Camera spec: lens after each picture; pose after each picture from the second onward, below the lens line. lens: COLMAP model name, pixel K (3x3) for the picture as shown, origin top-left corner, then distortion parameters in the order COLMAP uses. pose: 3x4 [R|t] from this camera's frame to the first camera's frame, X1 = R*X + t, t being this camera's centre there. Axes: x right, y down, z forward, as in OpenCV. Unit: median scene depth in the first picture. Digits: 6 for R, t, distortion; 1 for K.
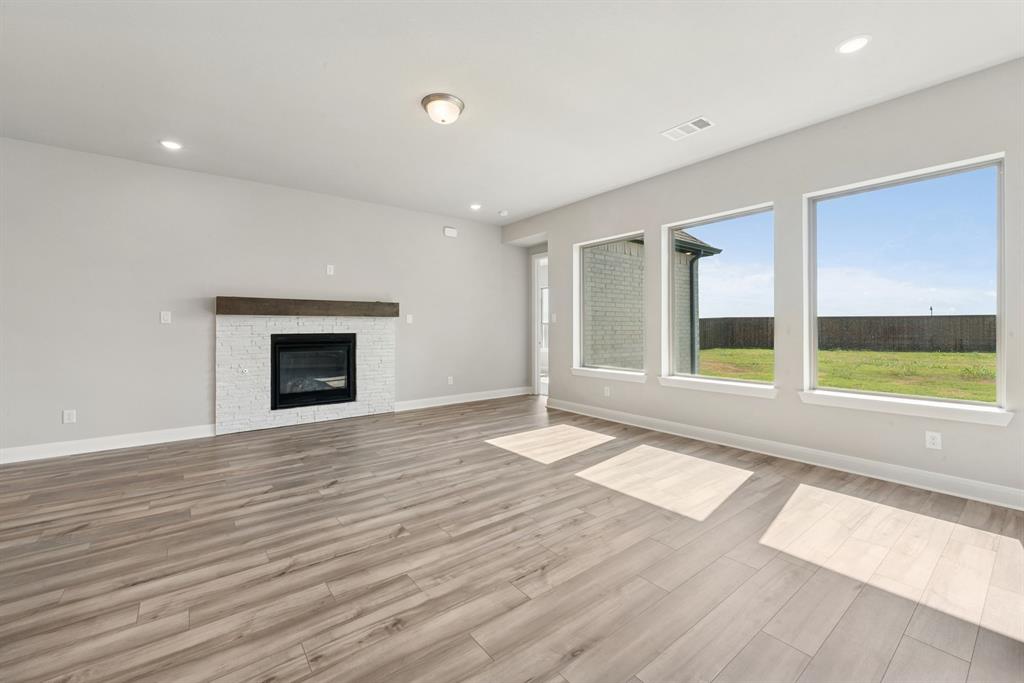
lens RADIAL K [[416.9, 0, 507.1], [0, 416.9, 331.8], [0, 0, 1]] dist [0.007018, -0.000101]
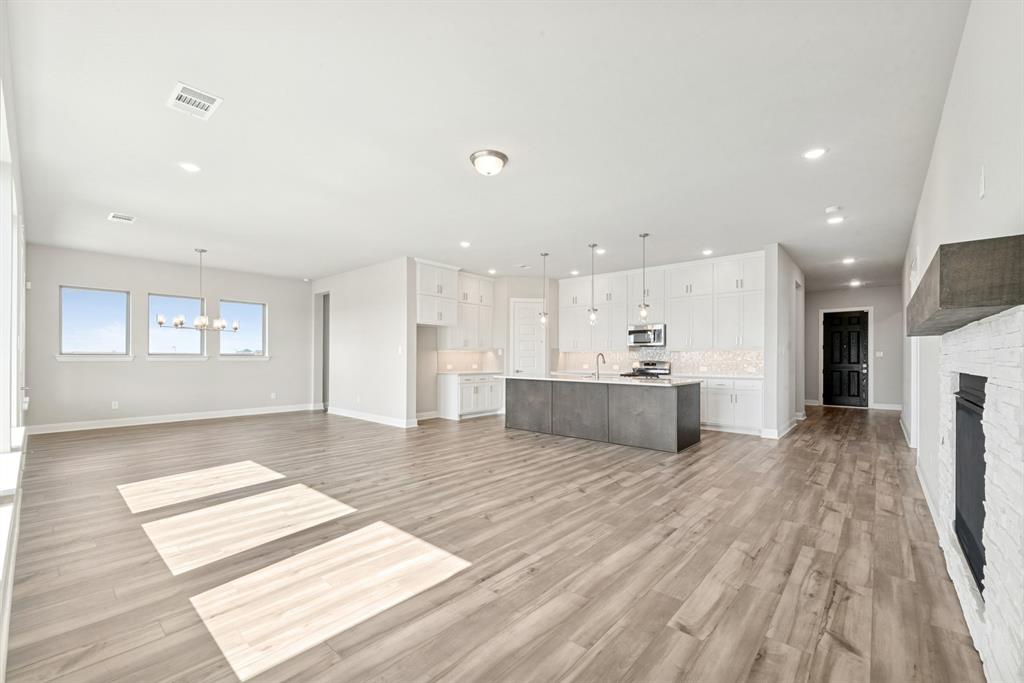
lens RADIAL K [[416.9, 0, 517.6], [0, 416.9, 359.7], [0, 0, 1]] dist [0.007018, -0.000101]
pose [[-0.977129, 0.001325, -0.212642, 0.009484], [-0.000929, 0.999944, 0.010500, -0.019853], [0.212644, 0.010458, -0.977074, 2.304137]]
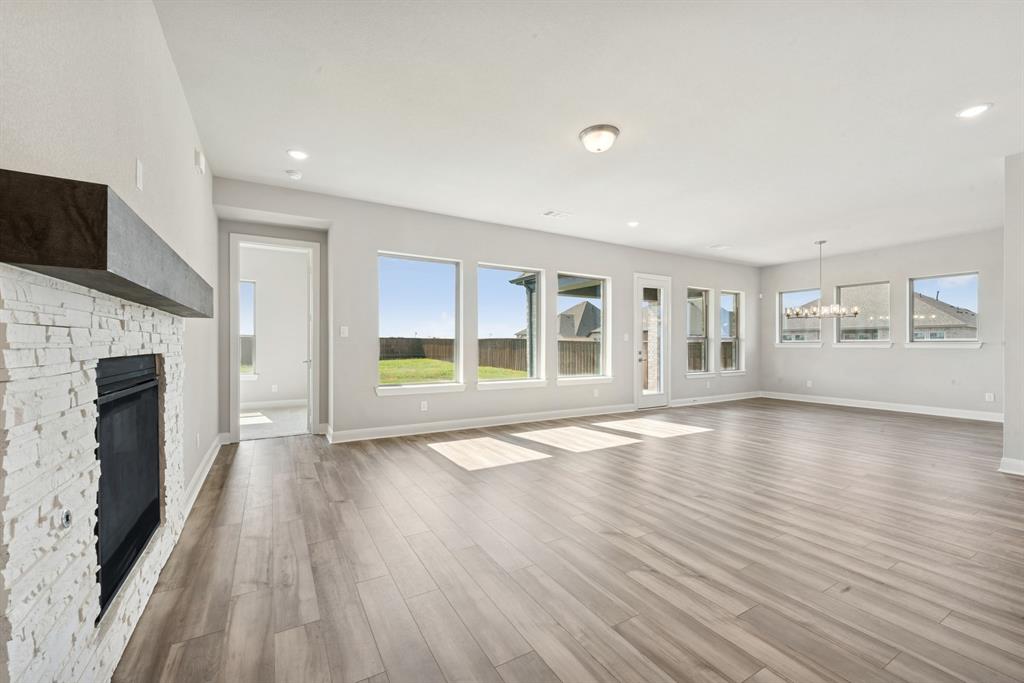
lens RADIAL K [[416.9, 0, 512.0], [0, 416.9, 347.6], [0, 0, 1]] dist [0.007018, -0.000101]
pose [[0.119687, -0.001255, 0.992811, -1.364478], [0.005641, 0.999984, 0.000584, 0.000507], [-0.992796, 0.005530, 0.119692, 1.194355]]
